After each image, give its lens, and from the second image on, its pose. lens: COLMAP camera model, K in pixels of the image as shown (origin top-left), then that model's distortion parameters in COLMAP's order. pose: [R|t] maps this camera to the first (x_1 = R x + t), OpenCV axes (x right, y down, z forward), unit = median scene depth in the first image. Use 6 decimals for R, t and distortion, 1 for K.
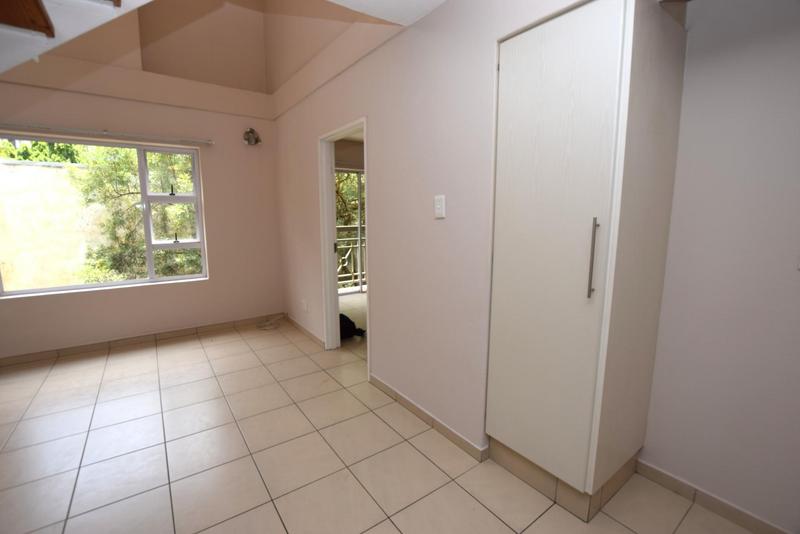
lens RADIAL K [[353.7, 0, 400.0], [0, 353.7, 267.0], [0, 0, 1]] dist [-0.028404, 0.000985]
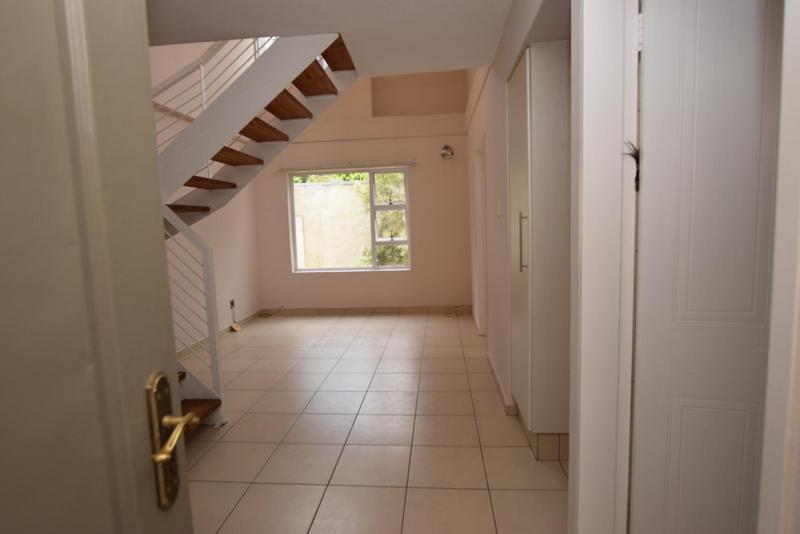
lens RADIAL K [[429.3, 0, 400.0], [0, 429.3, 267.0], [0, 0, 1]] dist [-0.016184, 0.000143]
pose [[0.757721, 0.041411, -0.651263, 0.421292], [-0.059941, 0.998182, -0.006269, 0.036478], [0.649820, 0.043787, 0.758826, -0.186353]]
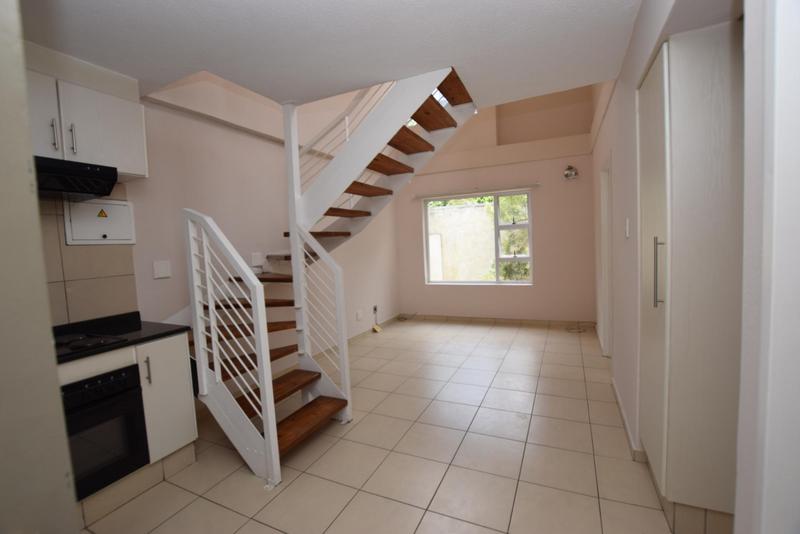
lens RADIAL K [[353.7, 0, 400.0], [0, 353.7, 267.0], [0, 0, 1]] dist [-0.028404, 0.000985]
pose [[0.486498, 0.037610, -0.872872, 0.372334], [-0.079775, 0.996812, -0.001513, 0.008739], [0.870032, 0.070369, 0.487947, -0.092845]]
